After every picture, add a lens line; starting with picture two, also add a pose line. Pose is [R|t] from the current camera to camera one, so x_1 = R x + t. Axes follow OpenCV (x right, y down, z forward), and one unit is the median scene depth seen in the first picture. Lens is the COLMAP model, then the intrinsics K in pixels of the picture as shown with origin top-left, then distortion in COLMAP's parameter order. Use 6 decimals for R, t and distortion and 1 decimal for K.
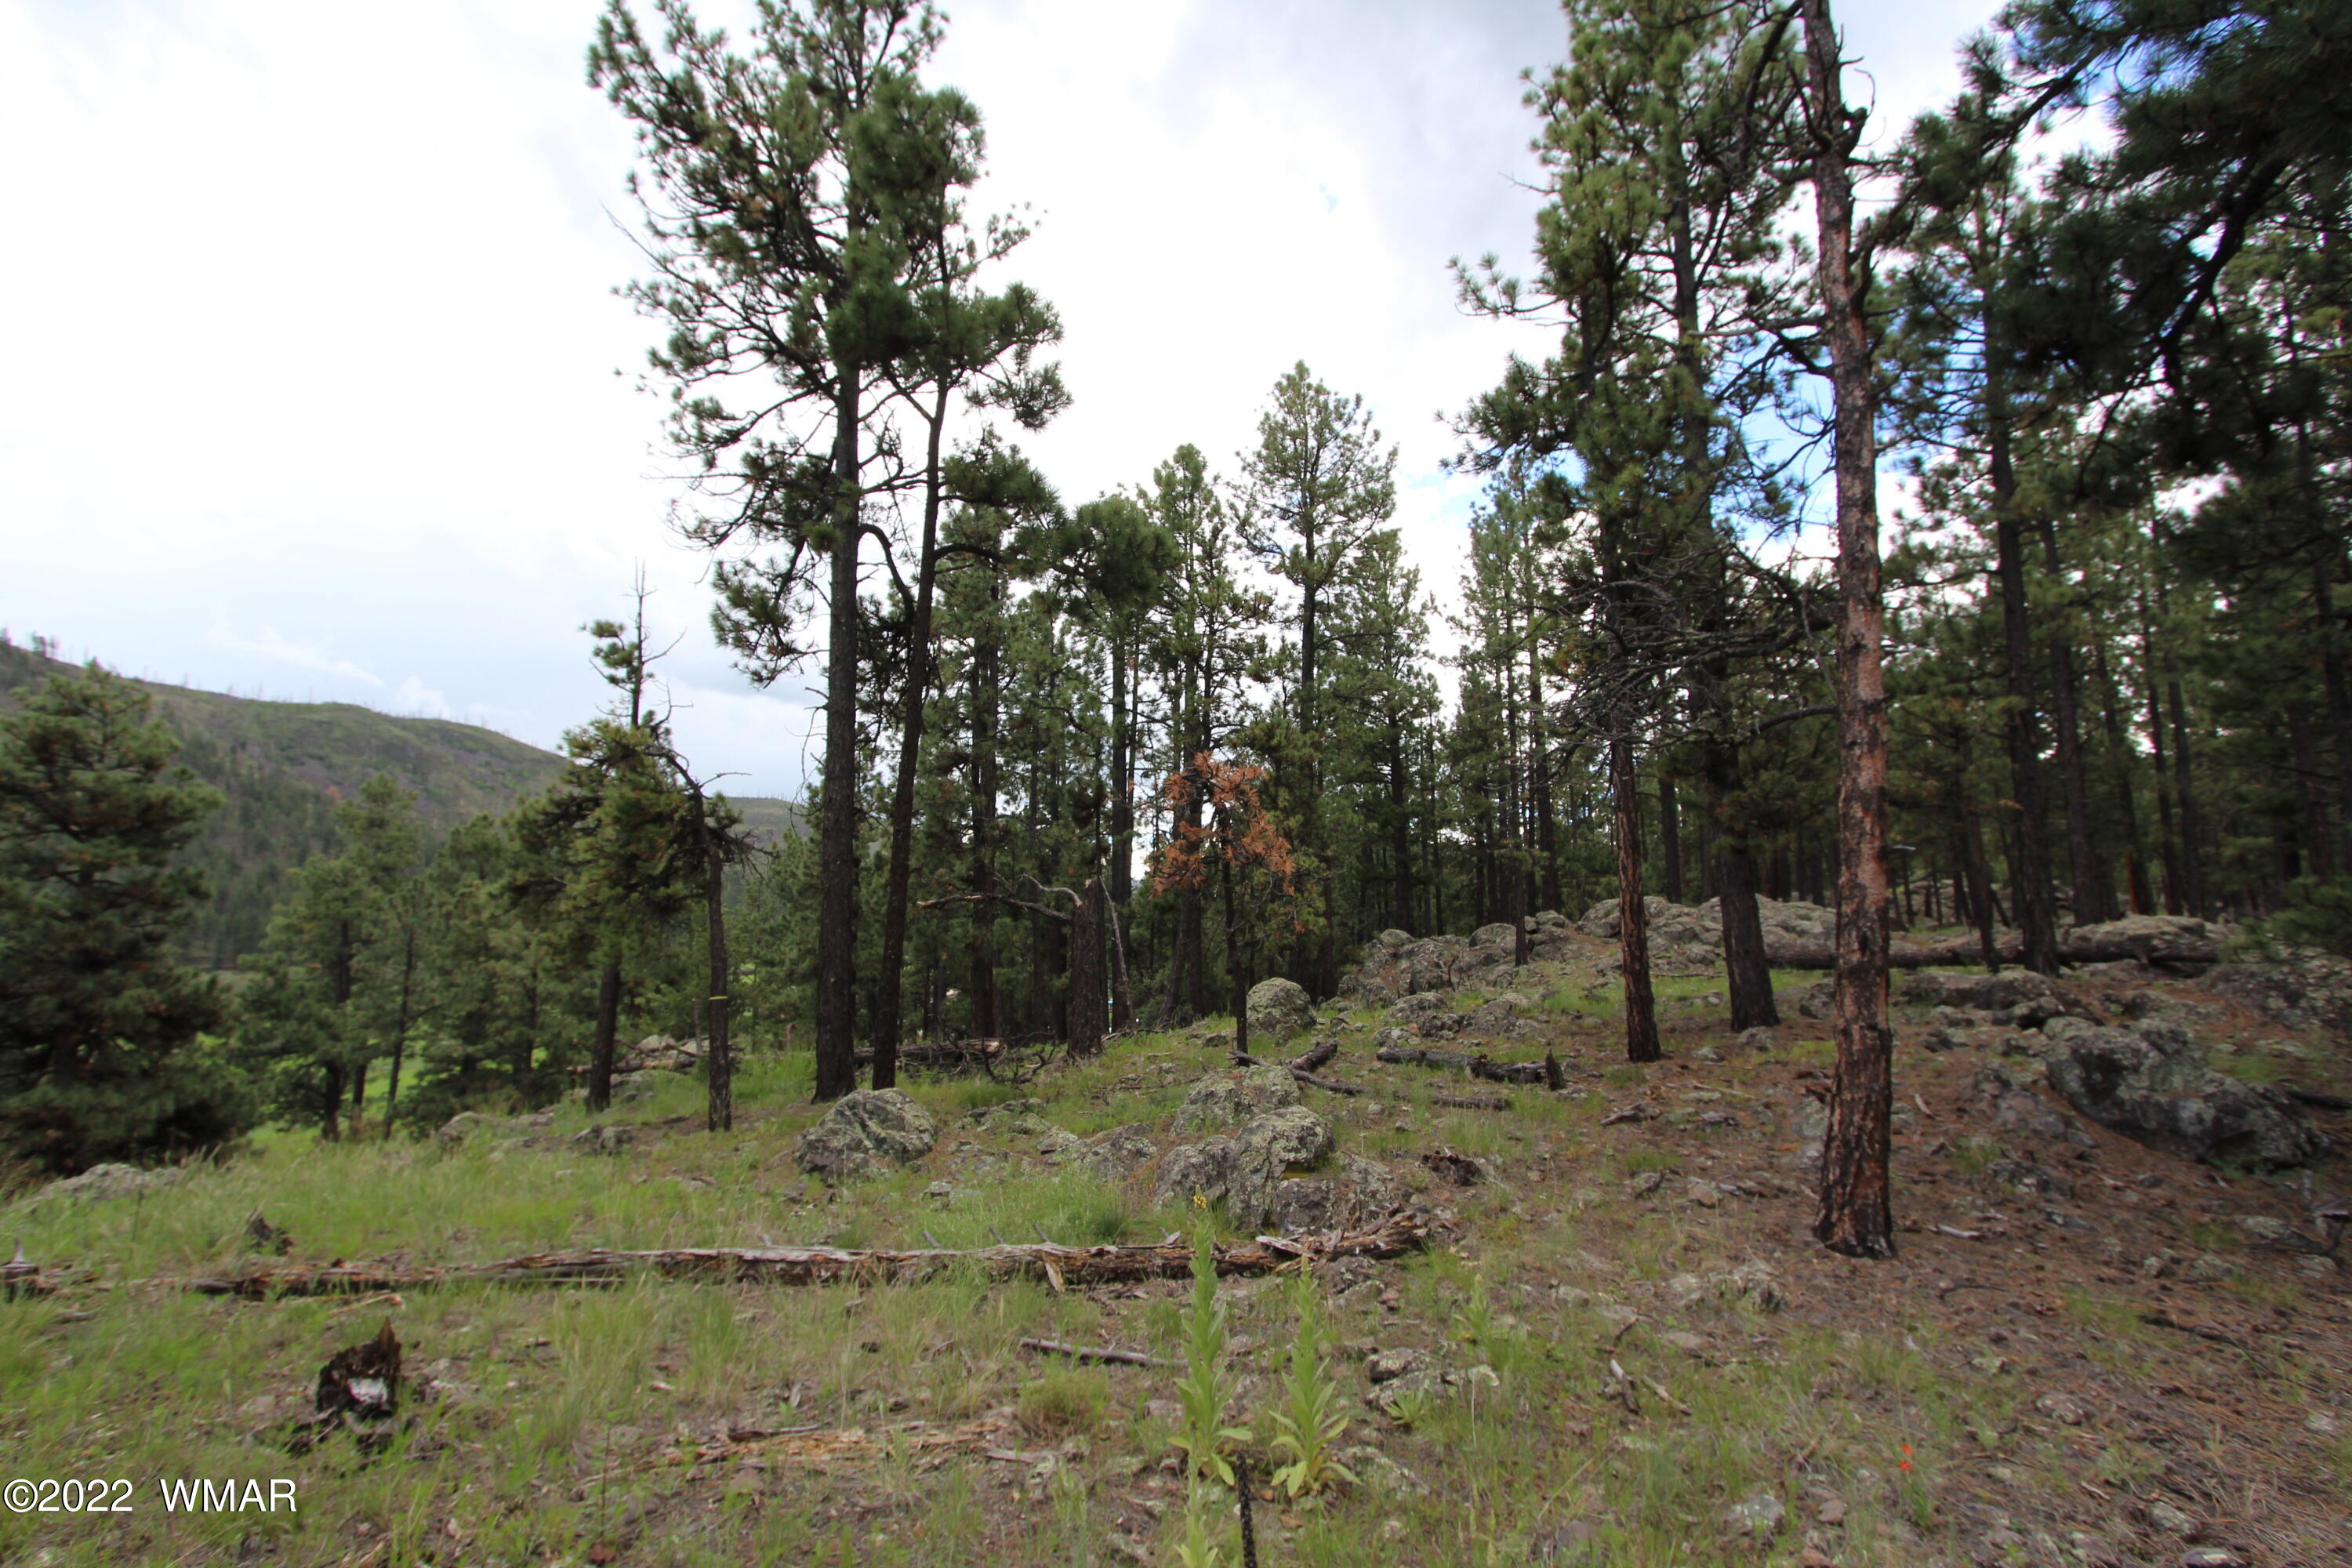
lens RADIAL K [[1081.6, 0, 1174.4], [0, 1081.6, 791.5], [0, 0, 1]] dist [-0.022851, 0.004750]
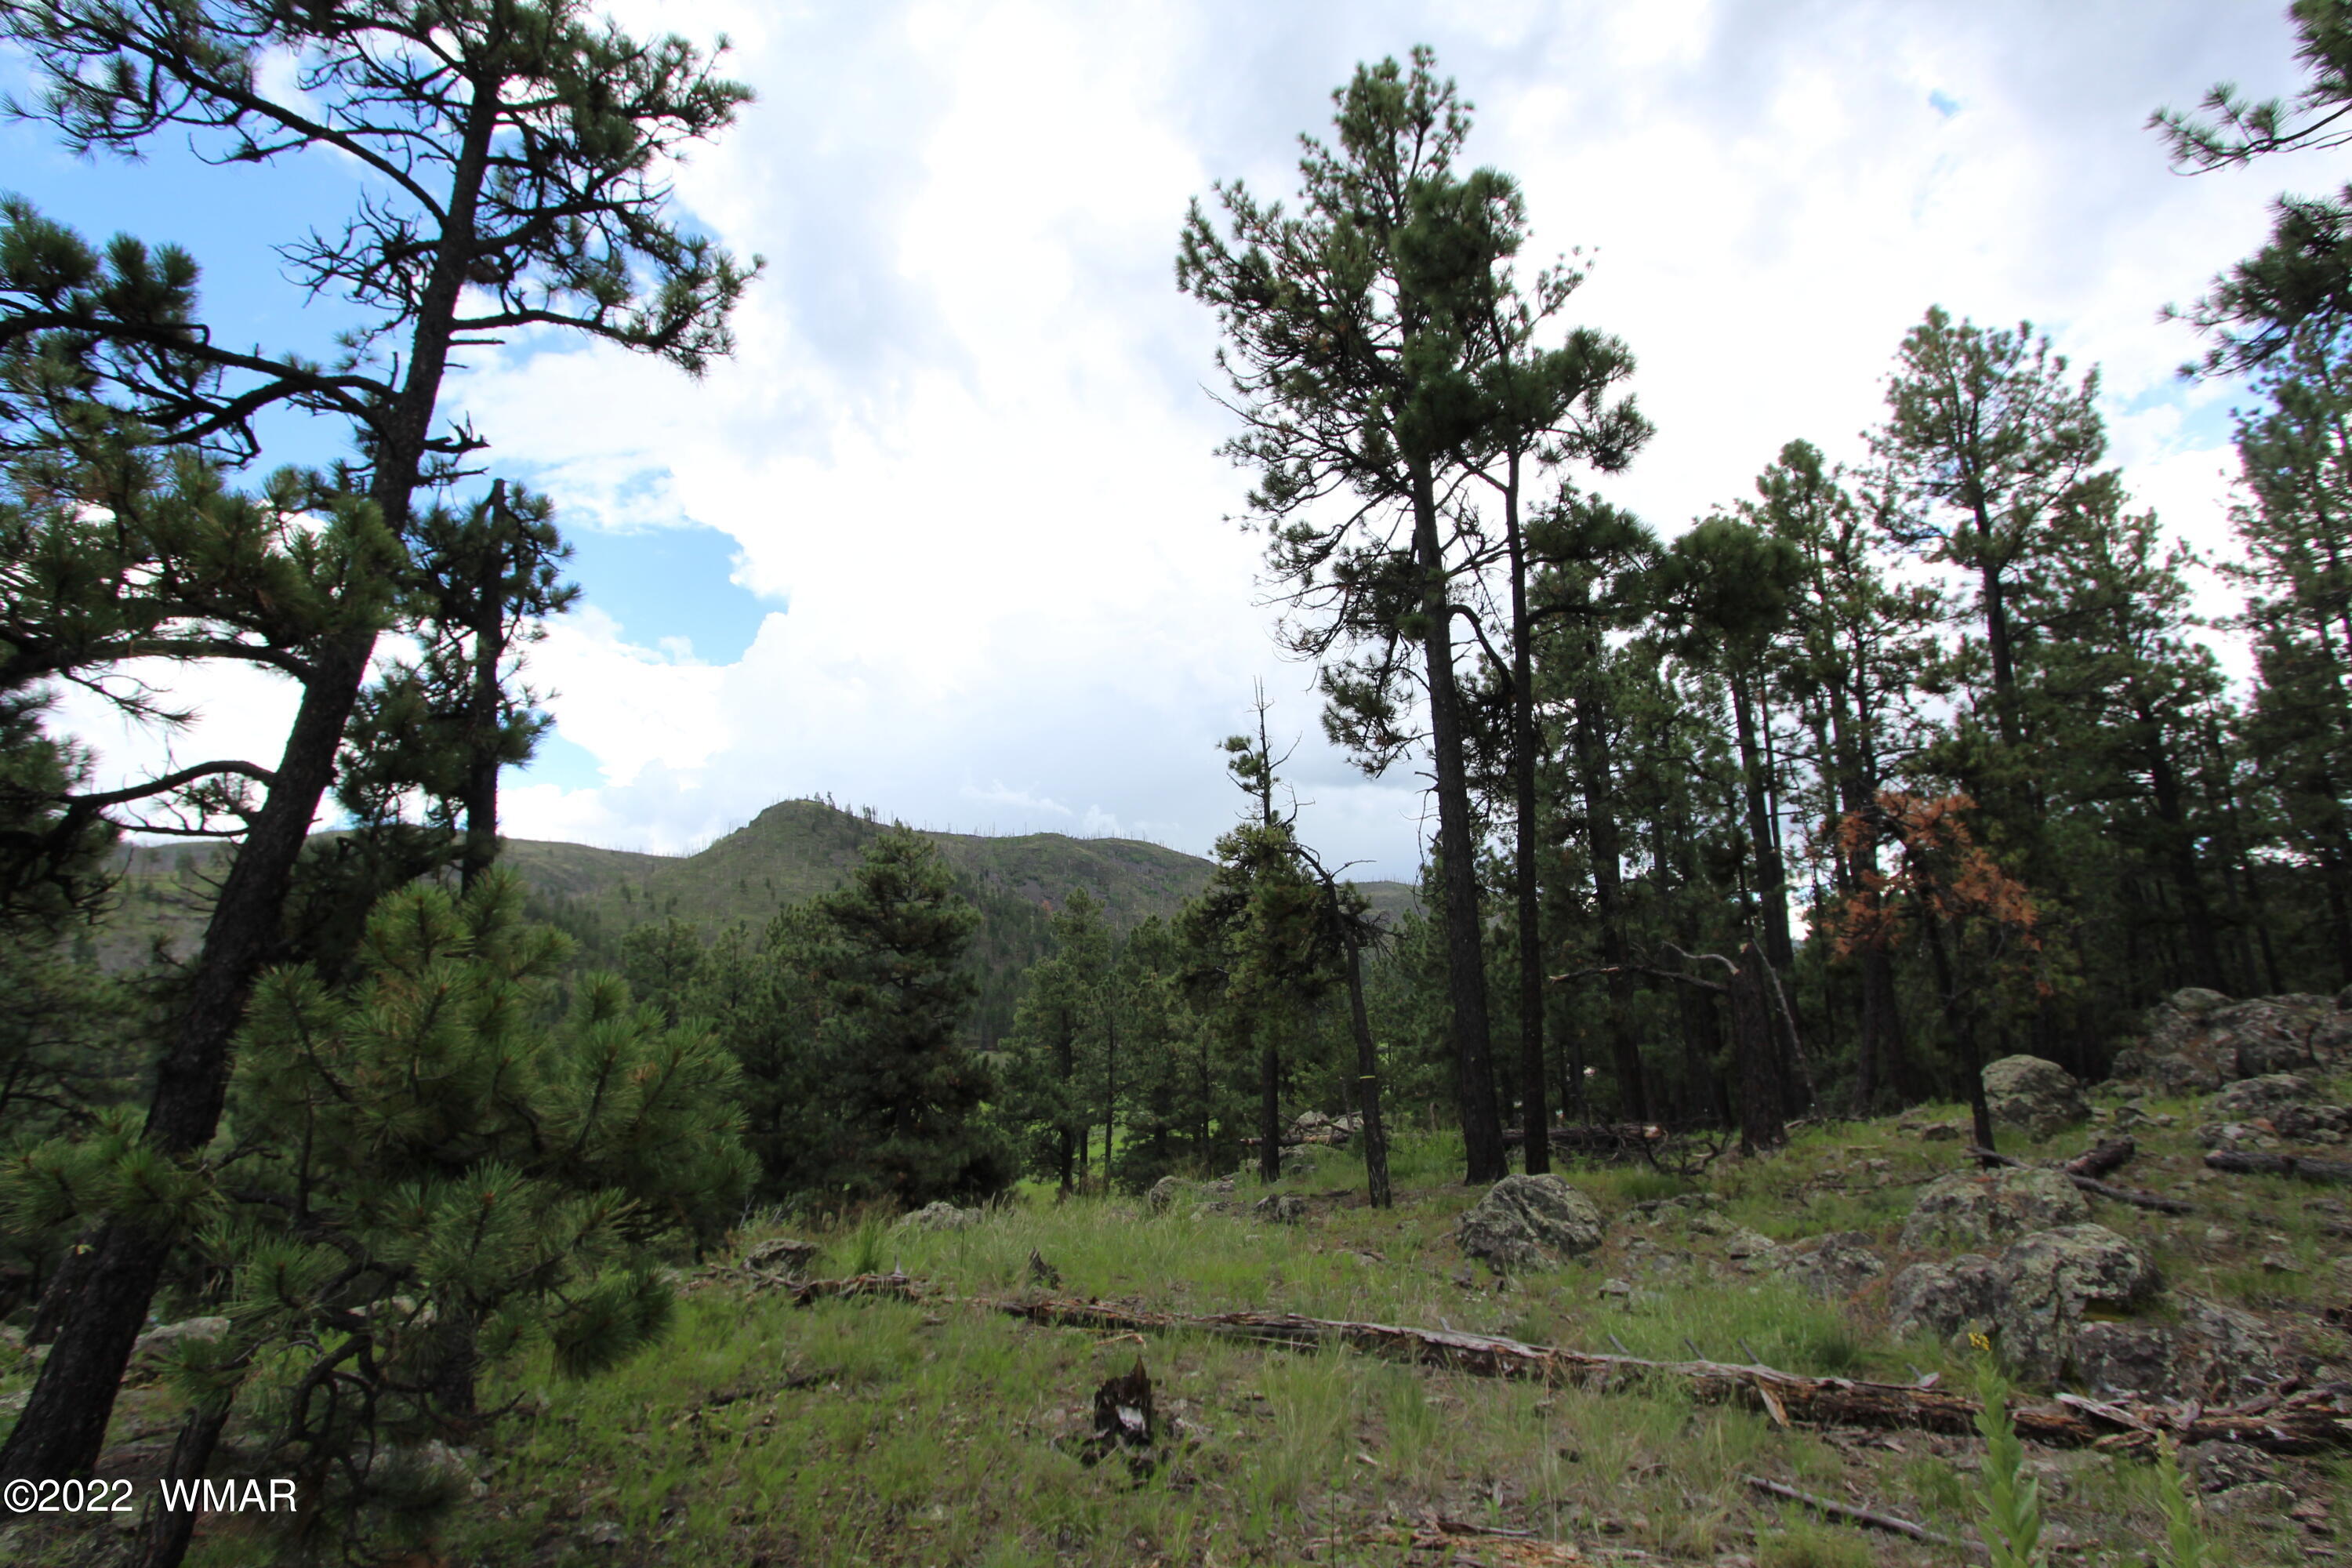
lens RADIAL K [[1081.6, 0, 1174.8], [0, 1081.6, 792.0], [0, 0, 1]] dist [-0.022851, 0.004750]
pose [[0.849979, -0.122725, -0.512323, -0.010402], [0.087398, 0.991861, -0.092596, -0.001869], [0.519516, 0.033929, 0.853787, -0.001654]]
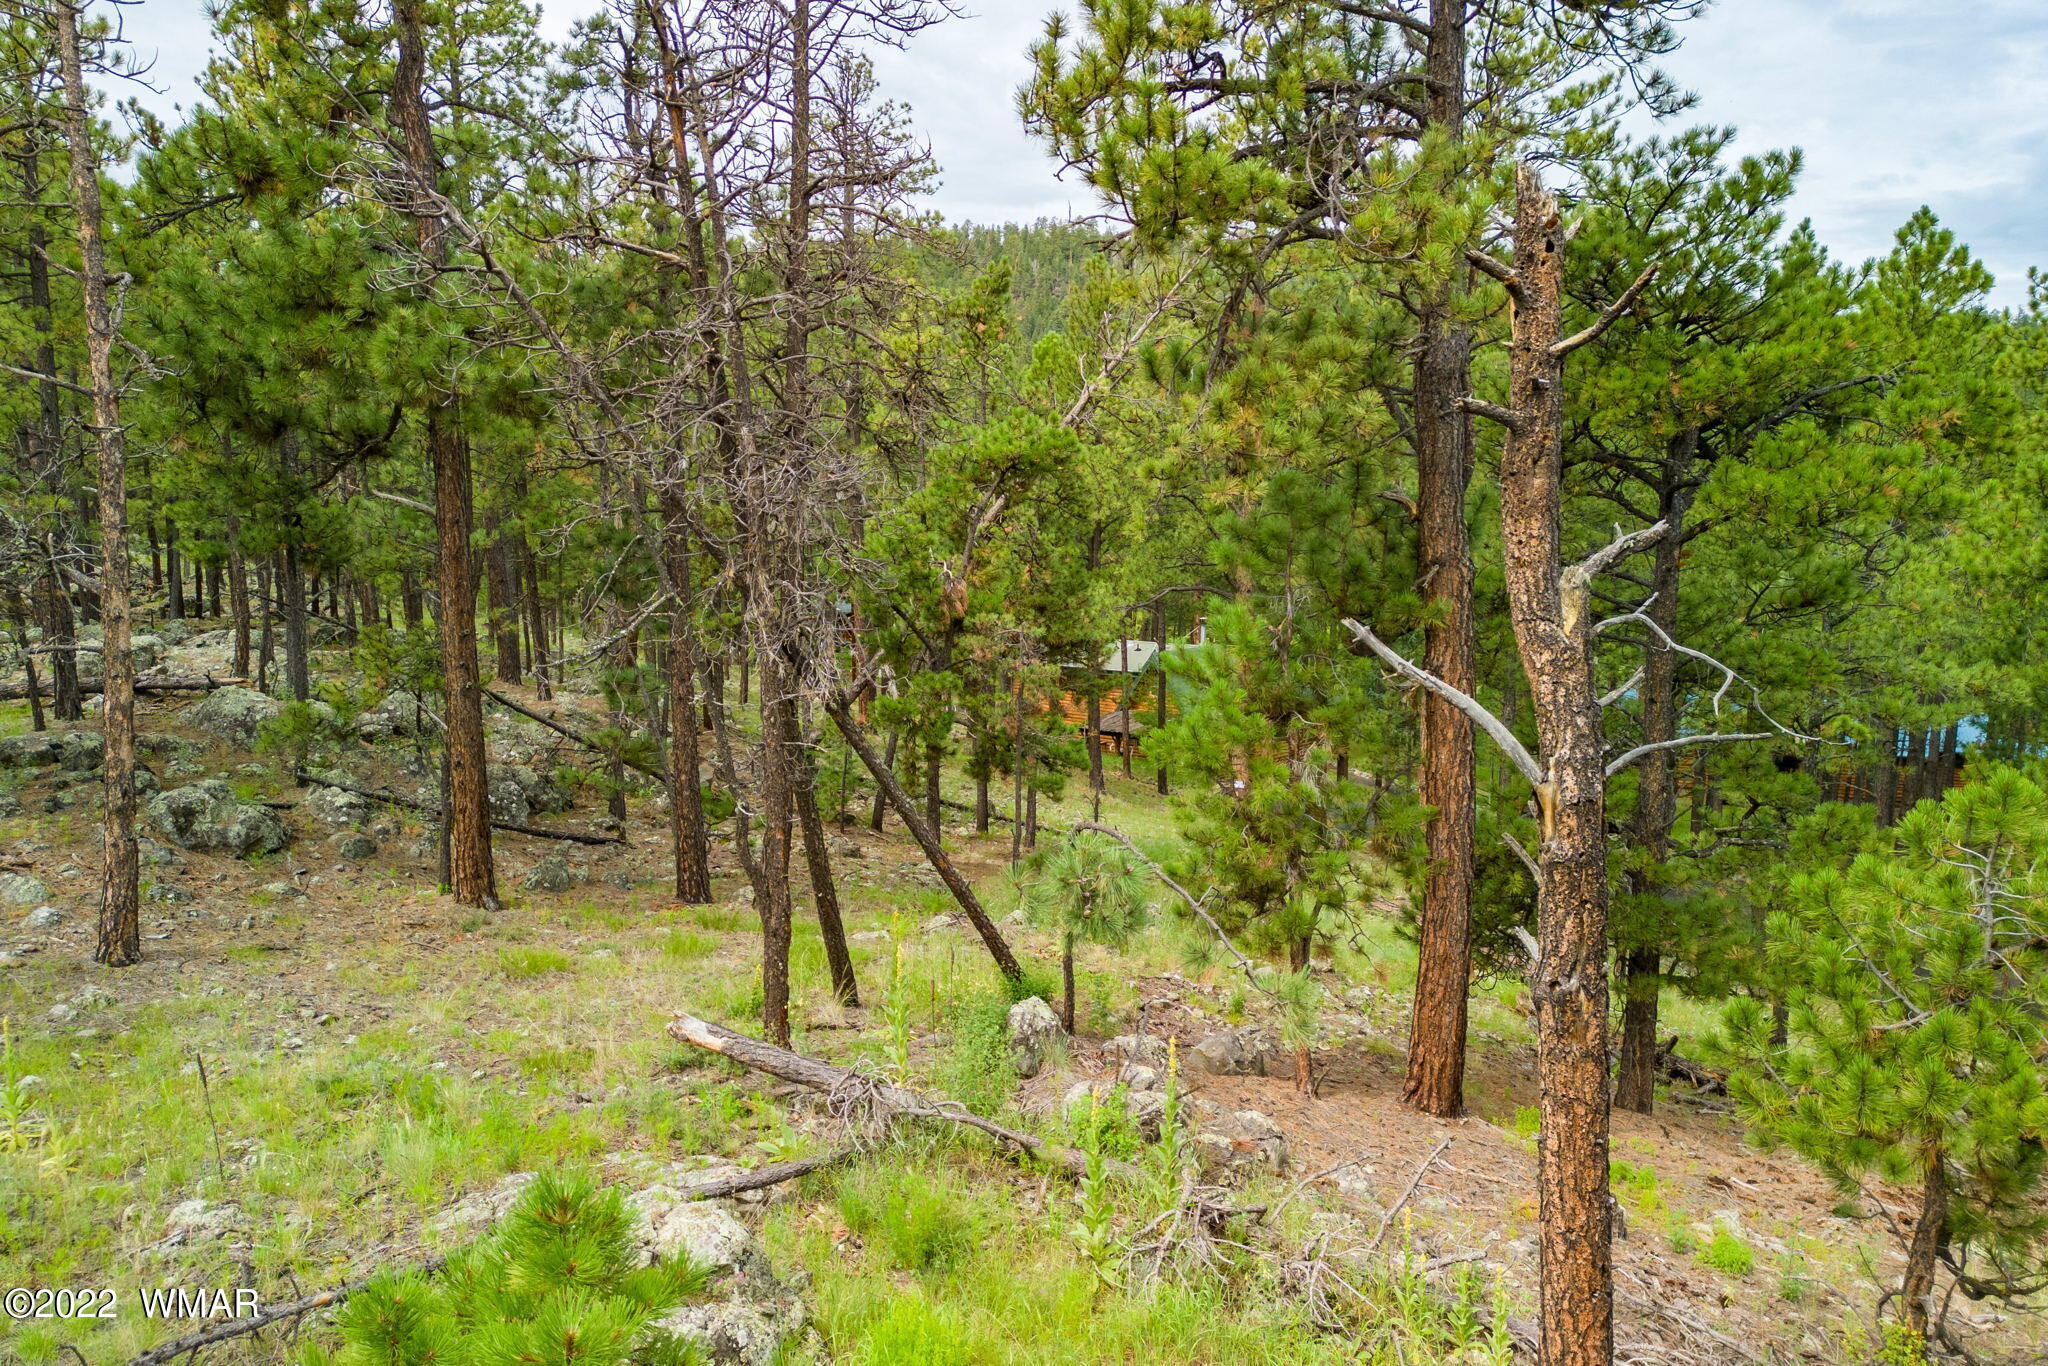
lens RADIAL K [[1440.1, 0, 1036.6], [0, 1440.1, 690.8], [0, 0, 1]] dist [0.033535, -0.018097]
pose [[0.185751, -0.130155, 0.973938, -0.710245], [-0.123451, 0.980243, 0.154542, -0.297166], [-0.974811, -0.148940, 0.166014, -0.421082]]
